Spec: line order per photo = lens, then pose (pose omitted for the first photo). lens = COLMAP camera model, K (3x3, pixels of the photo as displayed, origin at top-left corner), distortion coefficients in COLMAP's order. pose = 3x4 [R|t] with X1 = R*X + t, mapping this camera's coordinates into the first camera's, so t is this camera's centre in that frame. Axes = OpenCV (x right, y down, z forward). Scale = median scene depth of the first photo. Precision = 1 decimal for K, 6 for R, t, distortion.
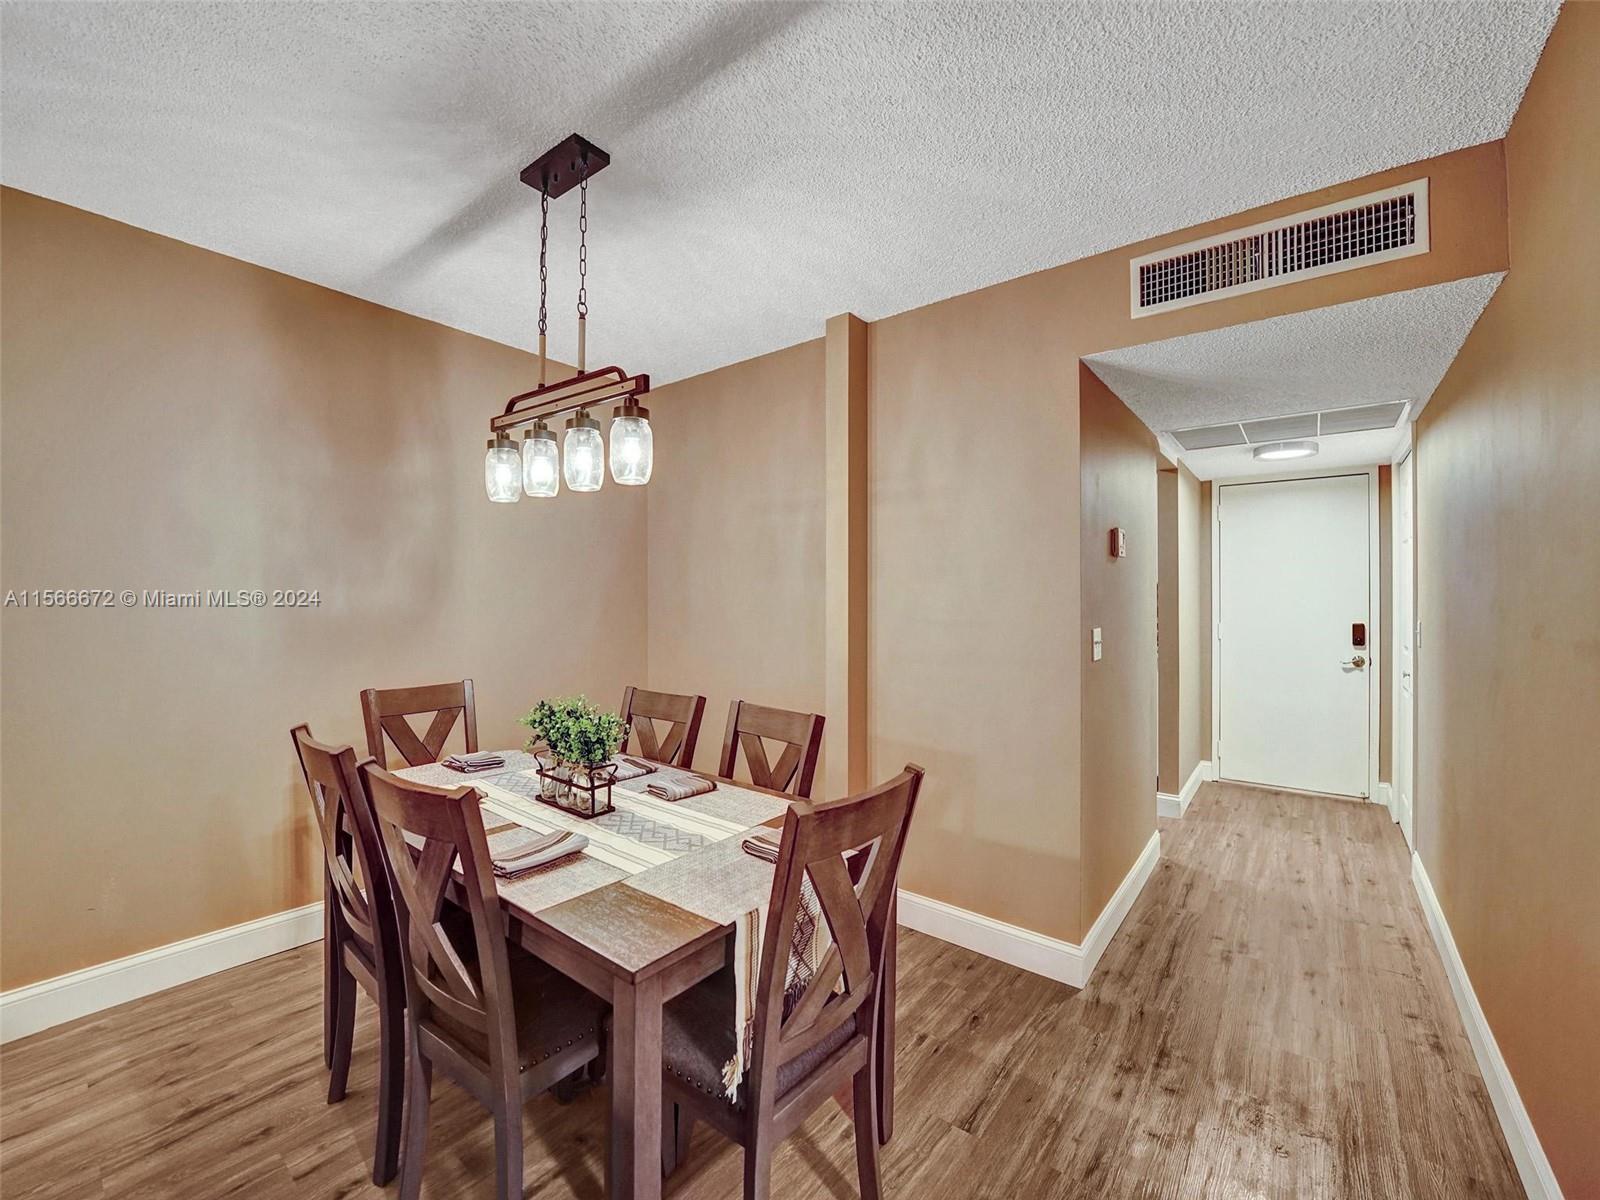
lens RADIAL K [[637.7, 0, 780.5], [0, 637.7, 587.5], [0, 0, 1]] dist [-0.027356, 0.000009]
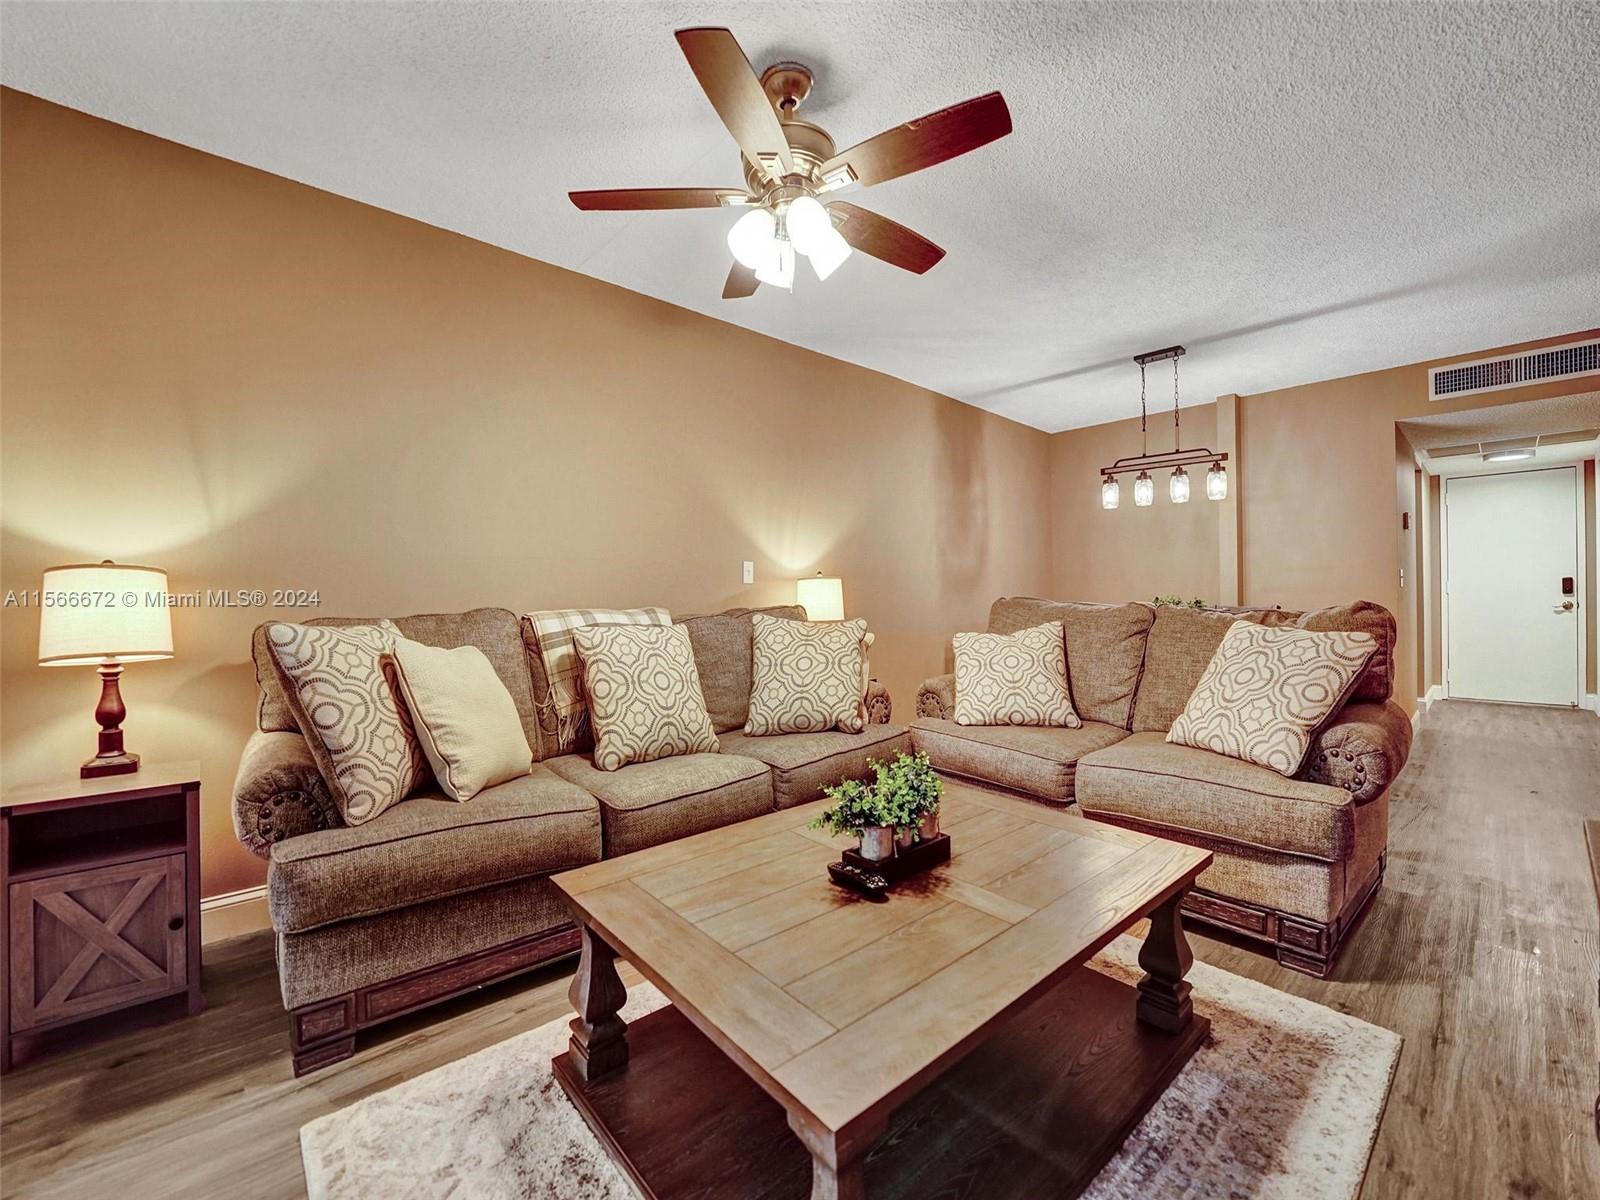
lens RADIAL K [[640.8, 0, 806.0], [0, 640.8, 595.5], [0, 0, 1]] dist [-0.017122, 0.000764]
pose [[0.990853, -0.015402, -0.134067, -0.688590], [0.017105, 0.999787, 0.011561, 0.066926], [0.133861, -0.013749, 0.990905, -0.739917]]
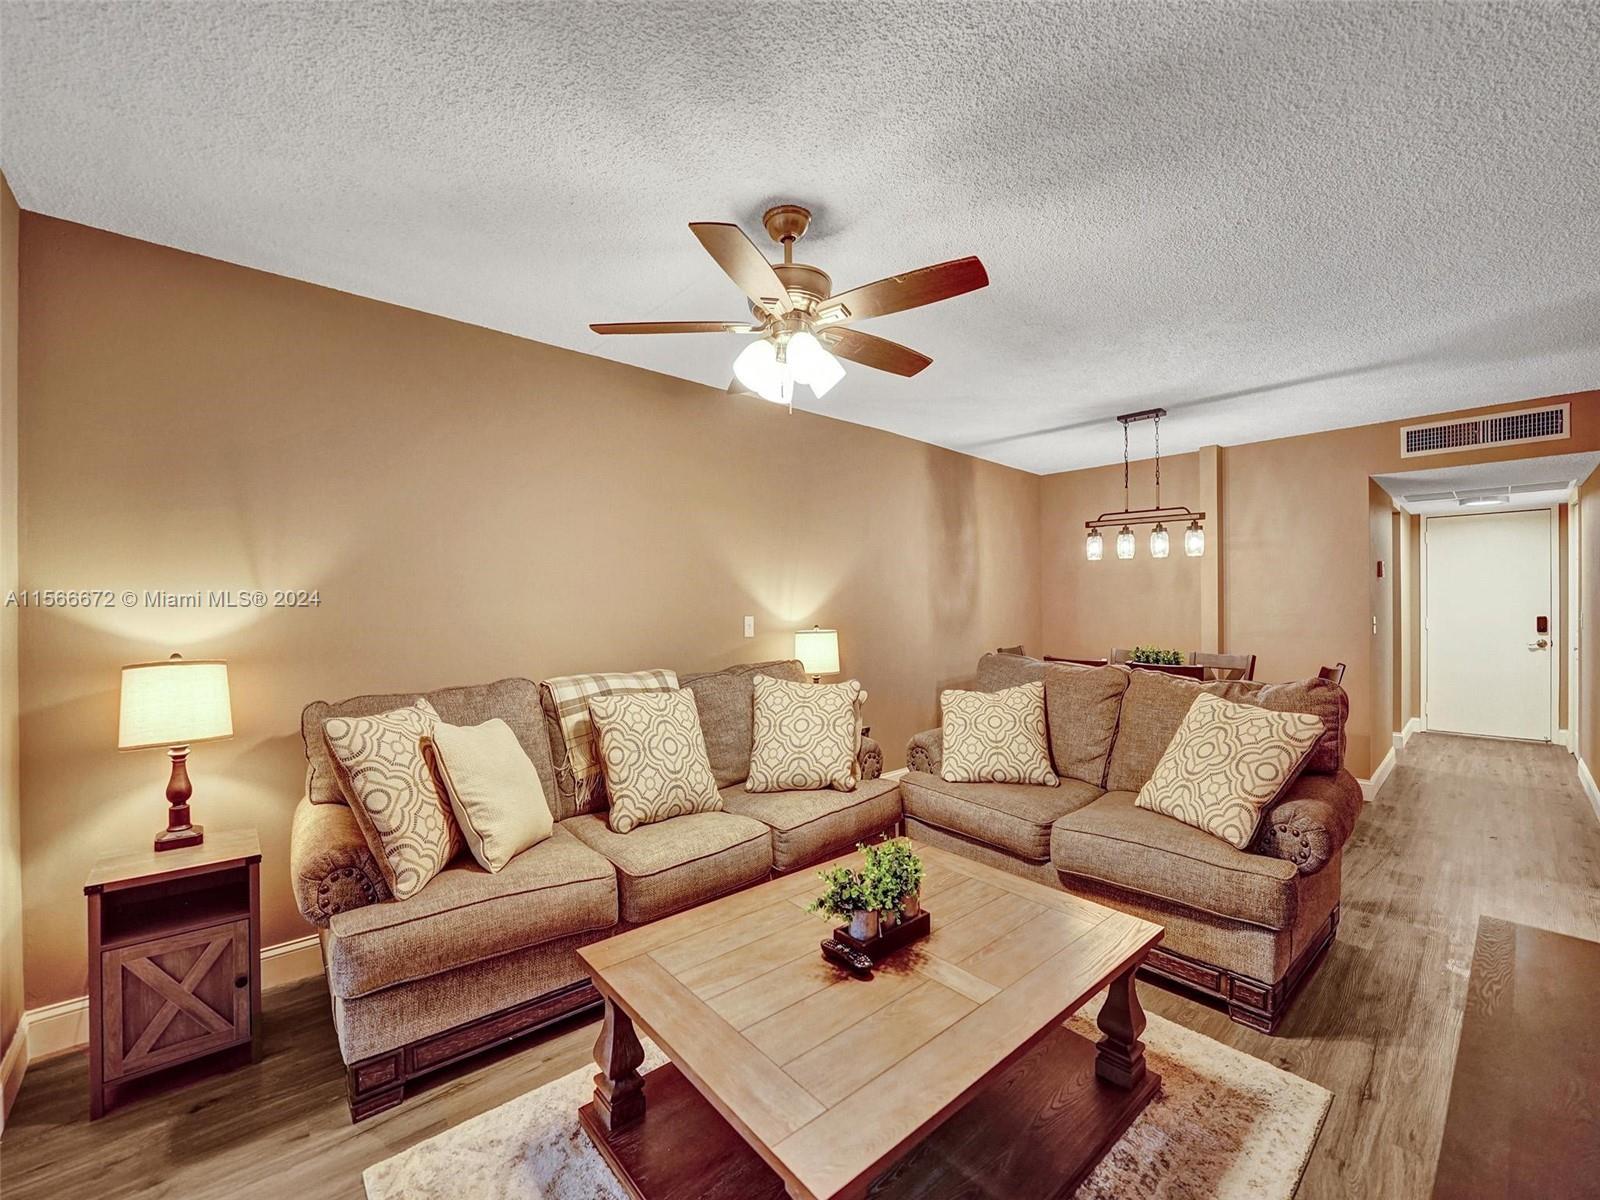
lens RADIAL K [[636.1, 0, 800.4], [0, 636.1, 606.7], [0, 0, 1]] dist [-0.016135, 0.000089]
pose [[0.990082, -0.011747, -0.139996, -0.678938], [0.014154, 0.999768, 0.016214, -0.013912], [0.139773, -0.018034, 0.990019, -0.793715]]
